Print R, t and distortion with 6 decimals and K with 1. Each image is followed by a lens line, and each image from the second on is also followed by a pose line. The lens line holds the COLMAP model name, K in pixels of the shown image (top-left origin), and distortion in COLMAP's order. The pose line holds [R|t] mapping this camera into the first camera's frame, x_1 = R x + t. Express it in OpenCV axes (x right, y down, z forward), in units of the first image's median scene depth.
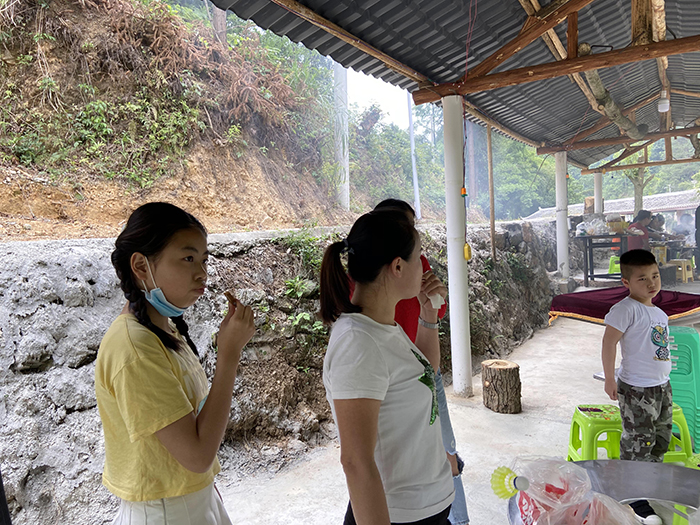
lens RADIAL K [[528.0, 0, 341.6], [0, 528.0, 256.0], [0, 0, 1]] dist [0.120876, -0.155336]
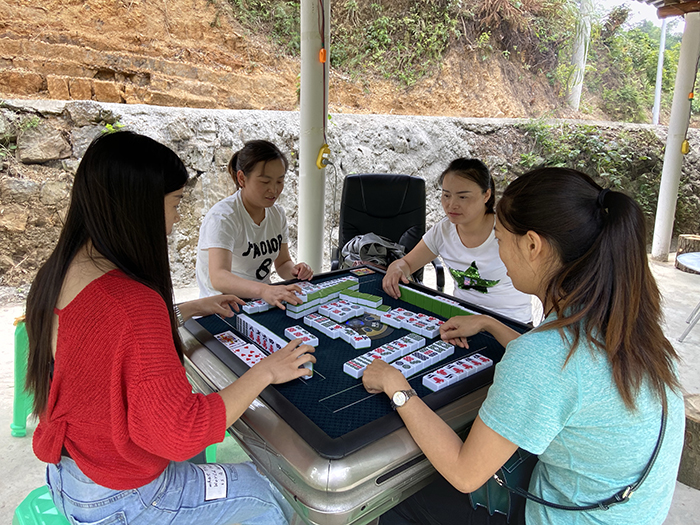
lens RADIAL K [[475.7, 0, 322.4], [0, 475.7, 233.3], [0, 0, 1]] dist [0.102067, -0.107881]
pose [[0.898451, 0.157005, -0.410042, -0.011105], [-0.086895, 0.978992, 0.184459, 0.033227], [0.430389, -0.130097, 0.893219, -0.226776]]
